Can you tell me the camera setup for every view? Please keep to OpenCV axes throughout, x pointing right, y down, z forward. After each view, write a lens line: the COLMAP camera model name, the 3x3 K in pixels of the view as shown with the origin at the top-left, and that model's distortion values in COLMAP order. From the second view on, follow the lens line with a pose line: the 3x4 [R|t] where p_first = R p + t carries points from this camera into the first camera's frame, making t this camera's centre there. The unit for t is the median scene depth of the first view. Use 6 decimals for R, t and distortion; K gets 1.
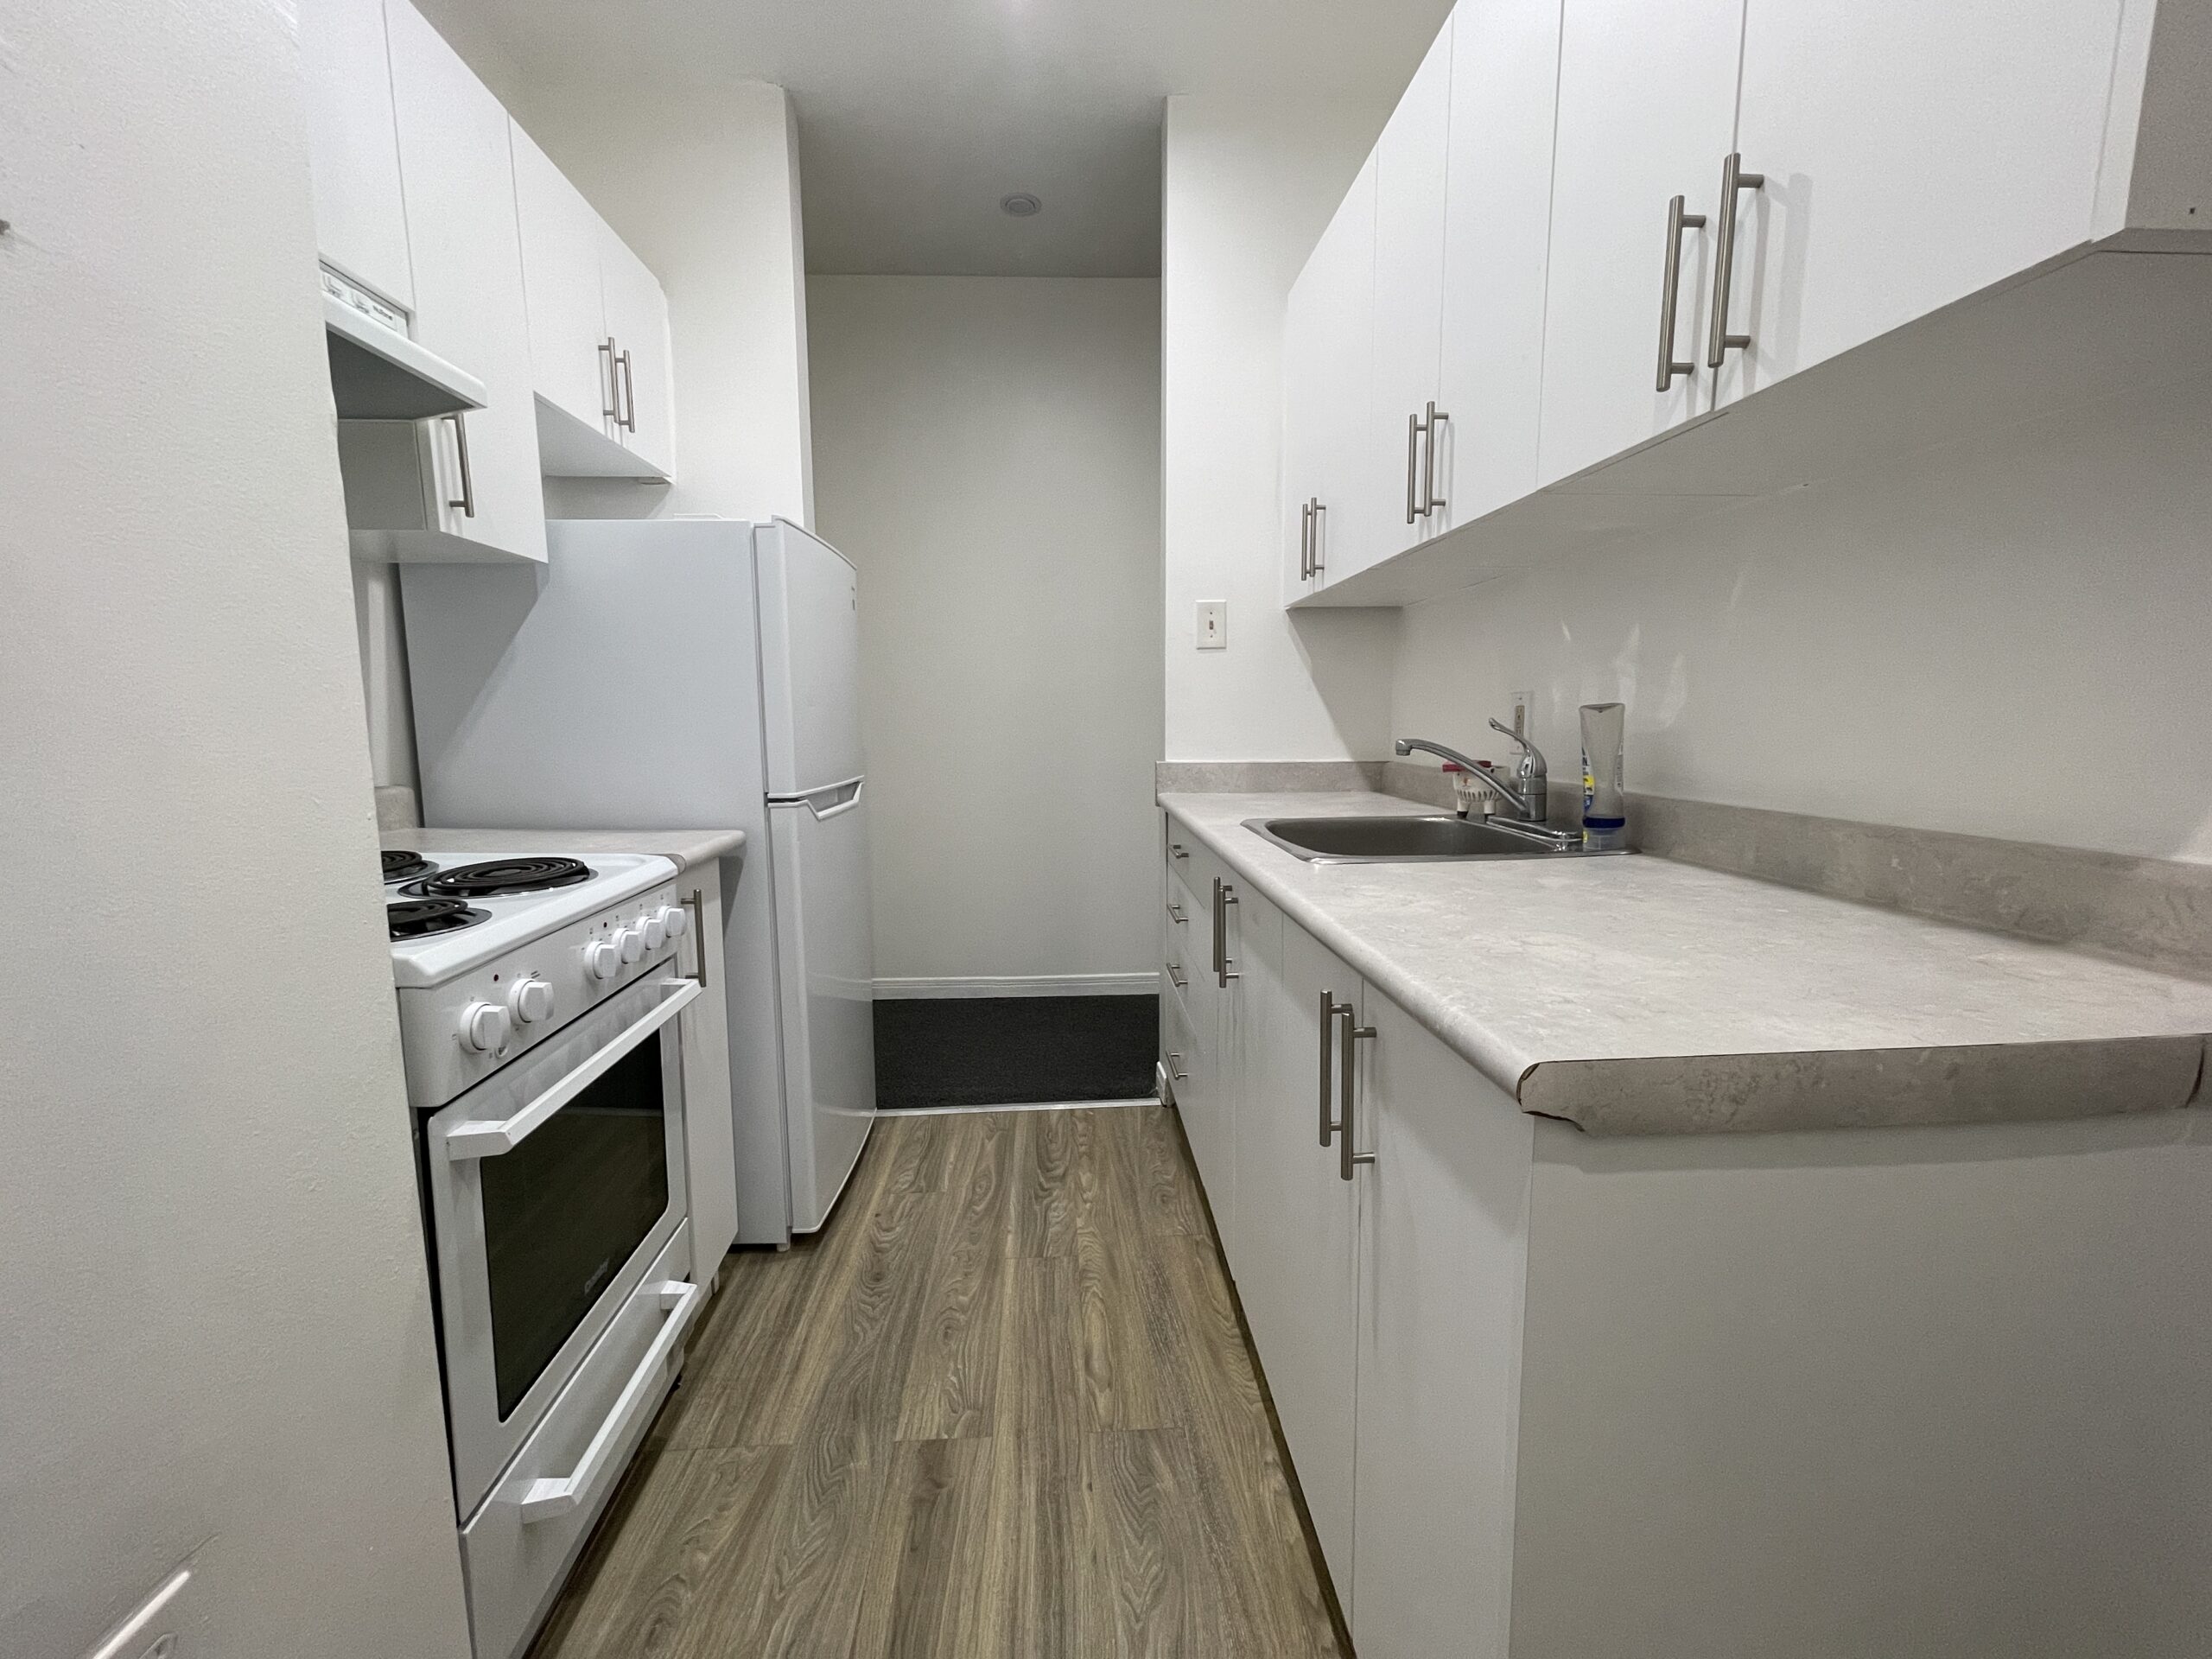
lens RADIAL K [[894.2, 0, 1101.0], [0, 894.2, 833.3], [0, 0, 1]] dist [0.000341, -0.000217]
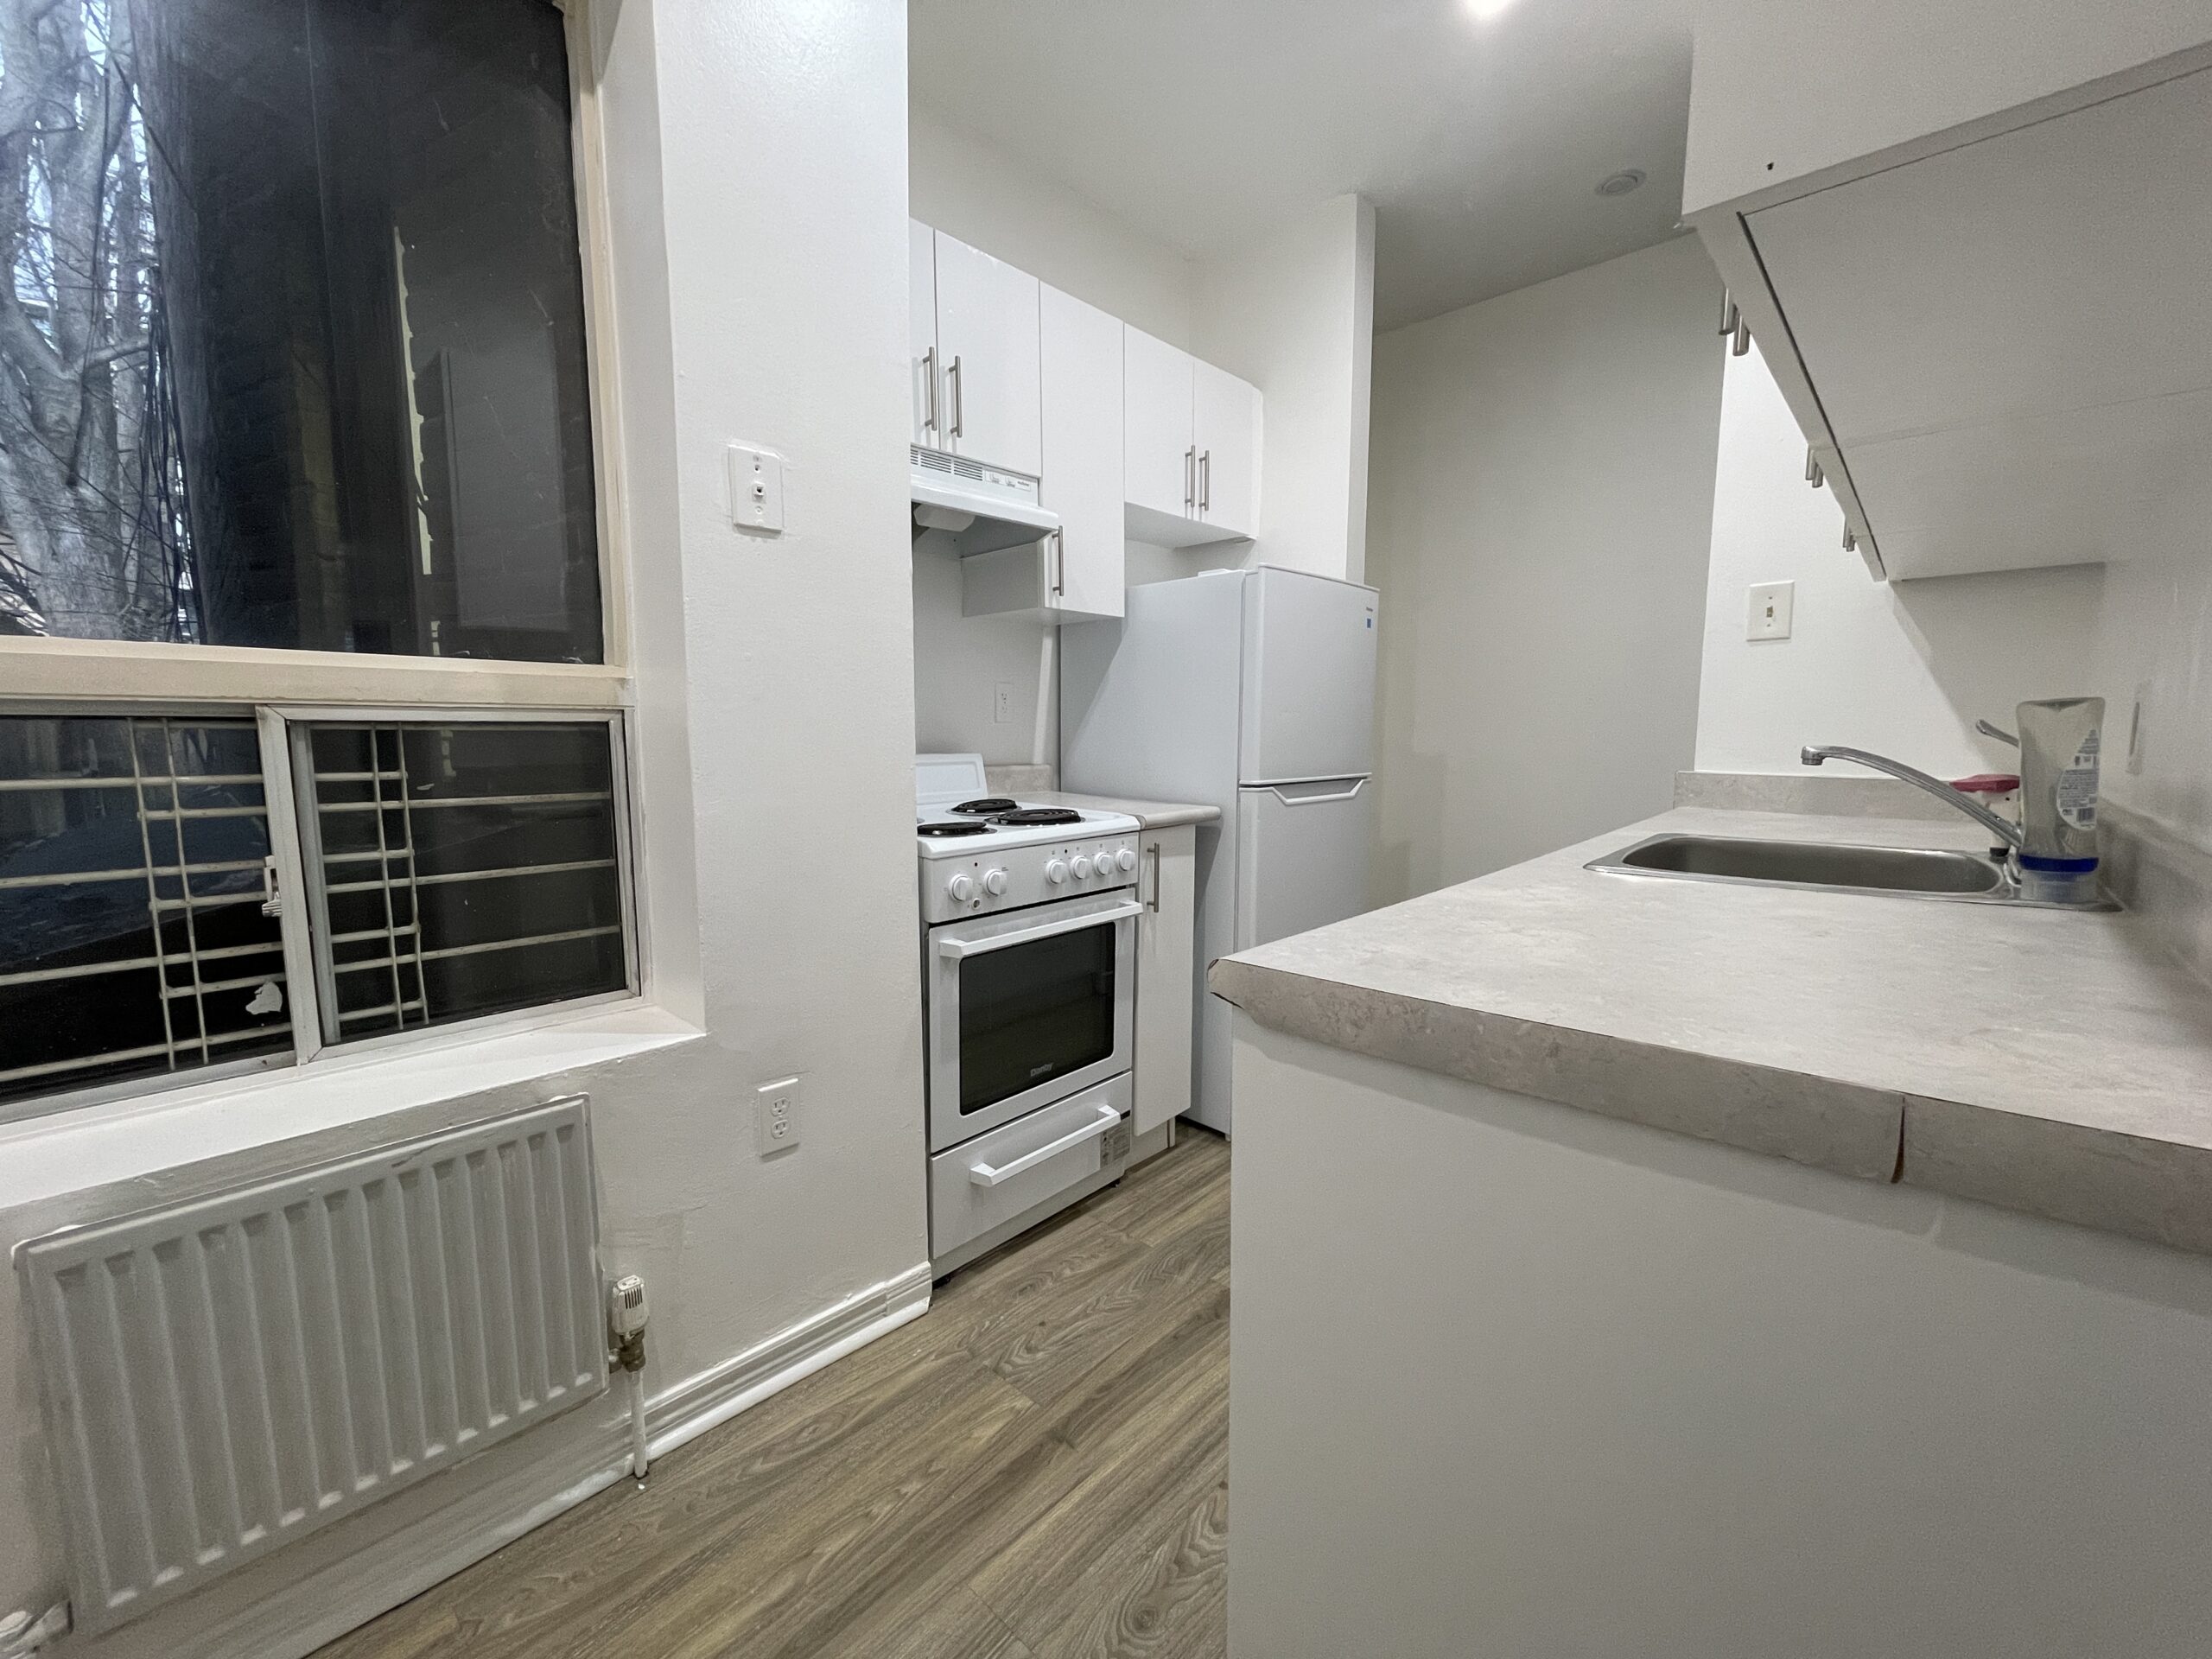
lens RADIAL K [[894.2, 0, 1099.0], [0, 894.2, 830.9], [0, 0, 1]] dist [0.000341, -0.000217]
pose [[0.688381, 0.087154, -0.720094, 0.549631], [-0.095675, 0.994991, 0.028964, 0.014067], [0.719012, 0.048957, 0.693272, -0.045791]]
